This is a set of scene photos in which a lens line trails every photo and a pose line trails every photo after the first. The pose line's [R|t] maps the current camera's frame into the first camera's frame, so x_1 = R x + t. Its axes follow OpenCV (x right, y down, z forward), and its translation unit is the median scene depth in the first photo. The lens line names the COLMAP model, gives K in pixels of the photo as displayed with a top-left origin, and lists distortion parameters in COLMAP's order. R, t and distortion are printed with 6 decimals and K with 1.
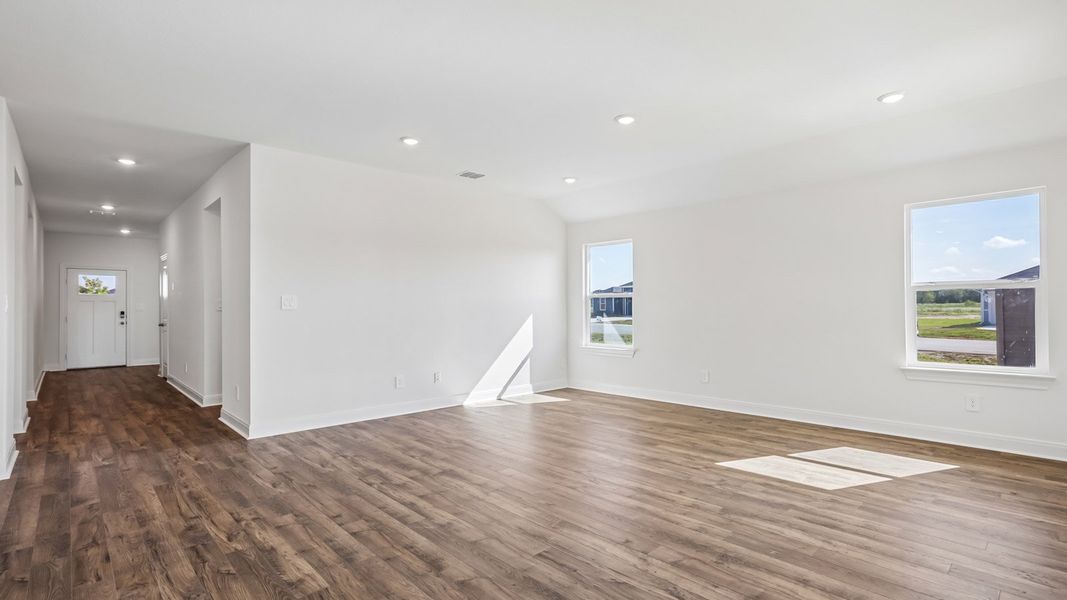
lens RADIAL K [[492.2, 0, 536.2], [0, 492.2, 302.2], [0, 0, 1]] dist [-0.001915, 0.001894]
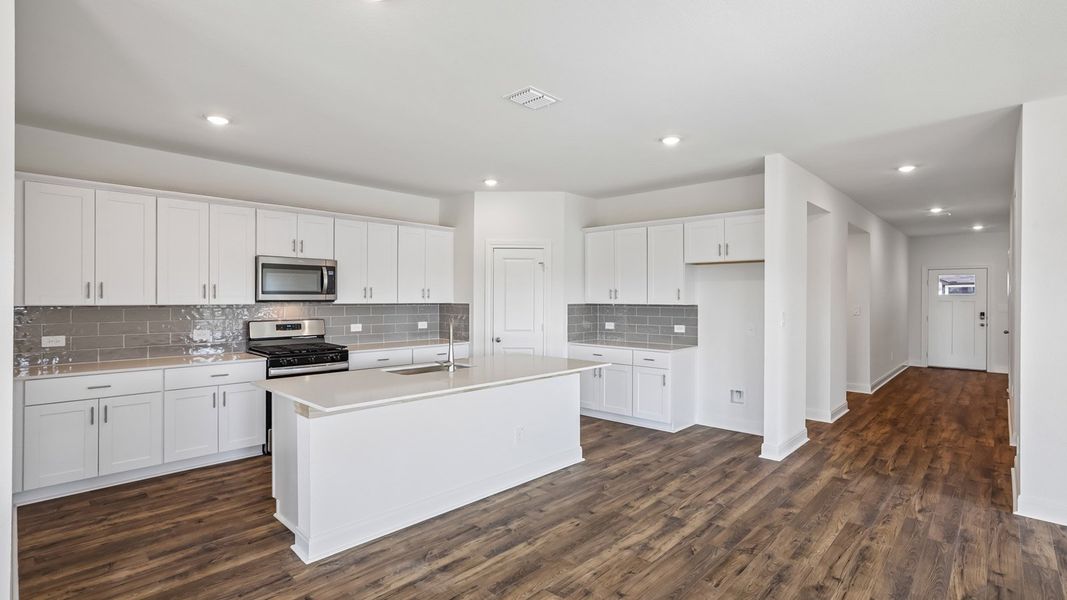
lens RADIAL K [[492.2, 0, 531.7], [0, 492.2, 298.1], [0, 0, 1]] dist [-0.001915, 0.001894]
pose [[0.061034, 0.007028, -0.998111, 0.055681], [0.003839, 0.999966, 0.007275, -0.028140], [0.998128, -0.004276, 0.061005, 0.139388]]
